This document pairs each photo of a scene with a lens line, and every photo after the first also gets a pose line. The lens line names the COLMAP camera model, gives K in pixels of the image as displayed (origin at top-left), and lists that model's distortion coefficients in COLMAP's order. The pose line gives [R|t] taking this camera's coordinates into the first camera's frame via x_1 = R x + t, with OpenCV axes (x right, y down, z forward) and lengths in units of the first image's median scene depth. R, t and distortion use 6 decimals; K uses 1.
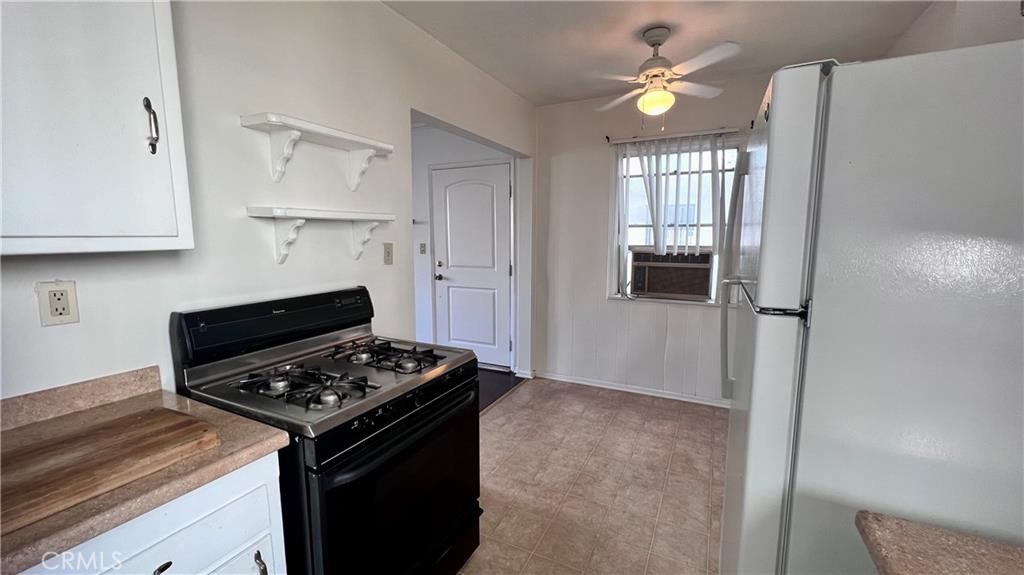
lens RADIAL K [[415.3, 0, 512.6], [0, 415.3, 291.1], [0, 0, 1]] dist [0.012137, -0.000154]
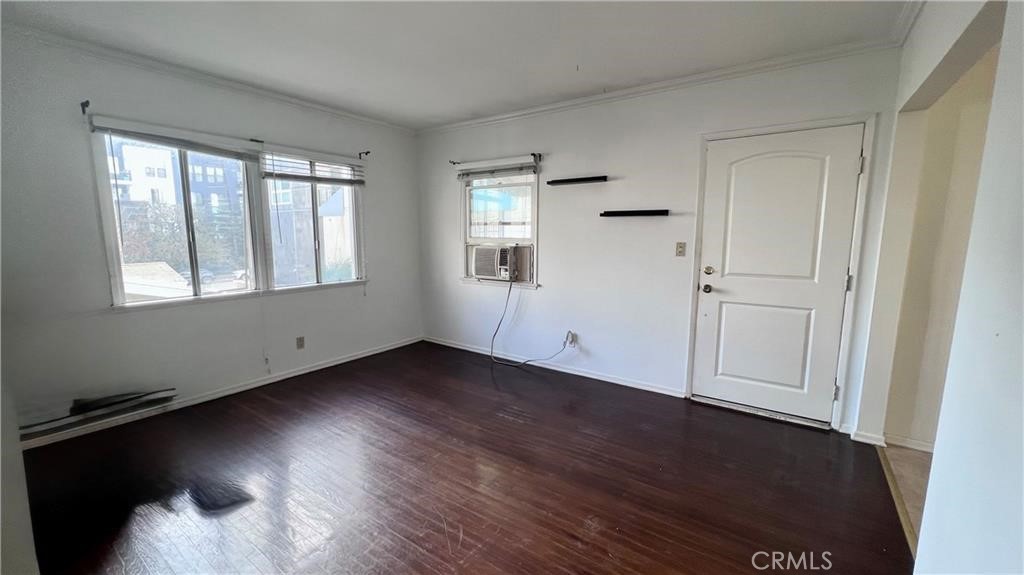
lens RADIAL K [[415.3, 0, 508.1], [0, 415.3, 290.2], [0, 0, 1]] dist [0.012137, -0.000154]
pose [[0.989140, 0.023176, -0.145141, -0.423631], [-0.023159, 0.999730, 0.001810, -0.024366], [0.145143, 0.001571, 0.989409, 0.229591]]
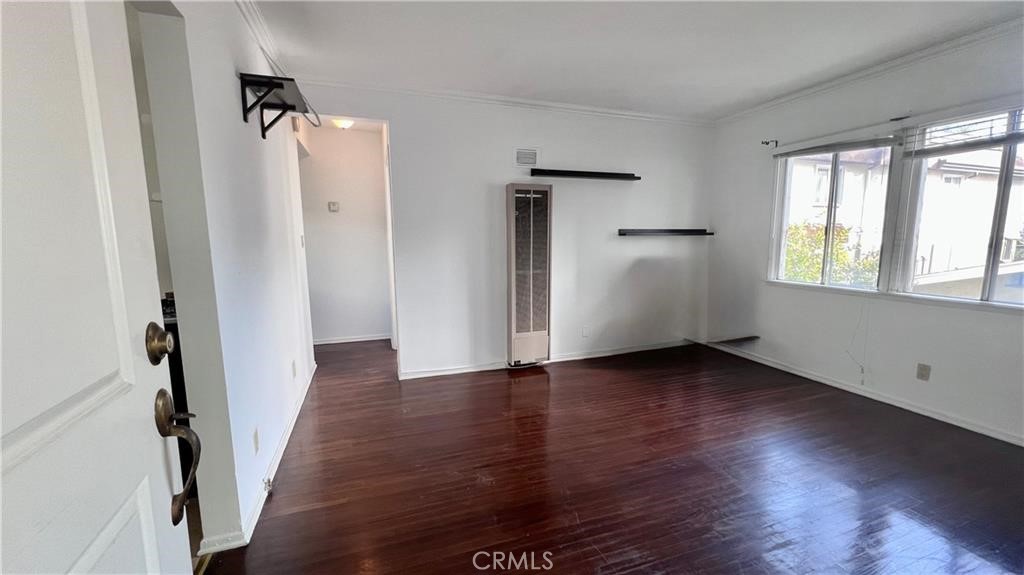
lens RADIAL K [[407.3, 0, 517.7], [0, 407.3, 289.5], [0, 0, 1]] dist [-0.001132, 0.000303]
pose [[-0.687122, 0.099216, -0.719736, -0.082496], [-0.094153, 0.970118, 0.223619, -0.114136], [0.720416, 0.221419, -0.657248, 0.995737]]
